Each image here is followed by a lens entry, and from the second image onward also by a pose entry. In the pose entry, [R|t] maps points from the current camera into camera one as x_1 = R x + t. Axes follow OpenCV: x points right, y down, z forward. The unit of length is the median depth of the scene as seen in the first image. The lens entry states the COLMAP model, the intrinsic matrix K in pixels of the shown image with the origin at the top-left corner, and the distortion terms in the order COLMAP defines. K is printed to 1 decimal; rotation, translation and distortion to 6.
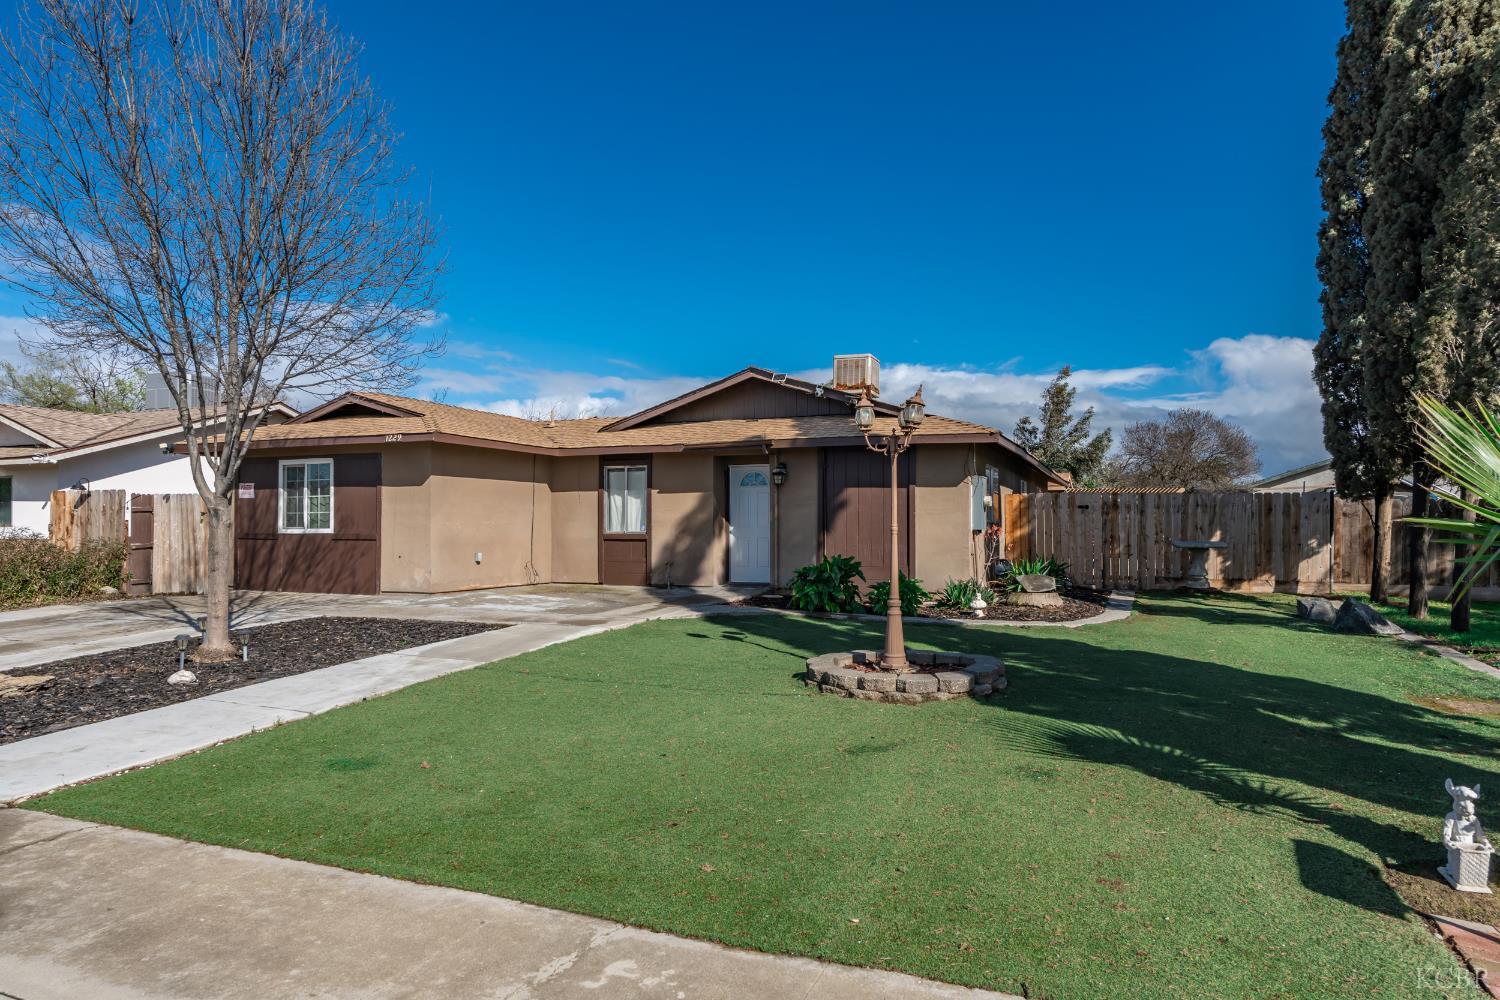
lens RADIAL K [[927.3, 0, 748.7], [0, 927.3, 503.6], [0, 0, 1]] dist [0.007144, -0.000291]
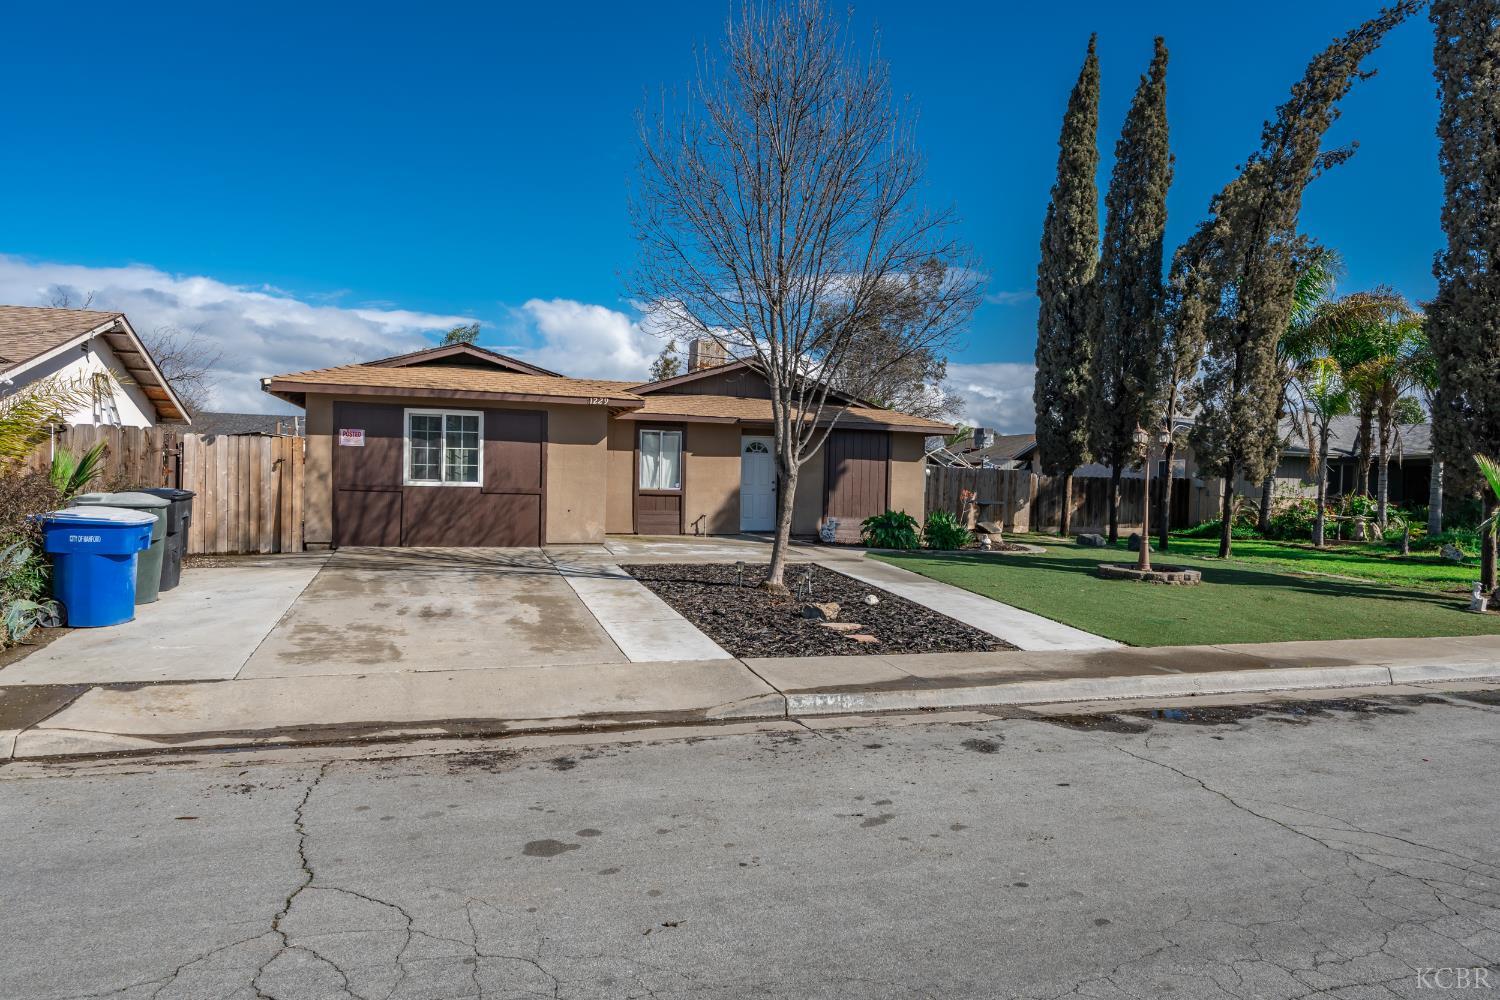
lens RADIAL K [[964.5, 0, 748.6], [0, 964.5, 503.3], [0, 0, 1]] dist [0.011838, 0.001633]
pose [[0.766180, 0.004187, 0.642613, -0.859240], [-0.039009, 0.998438, 0.040004, -0.002883], [-0.641441, -0.055718, 0.765146, 0.015111]]
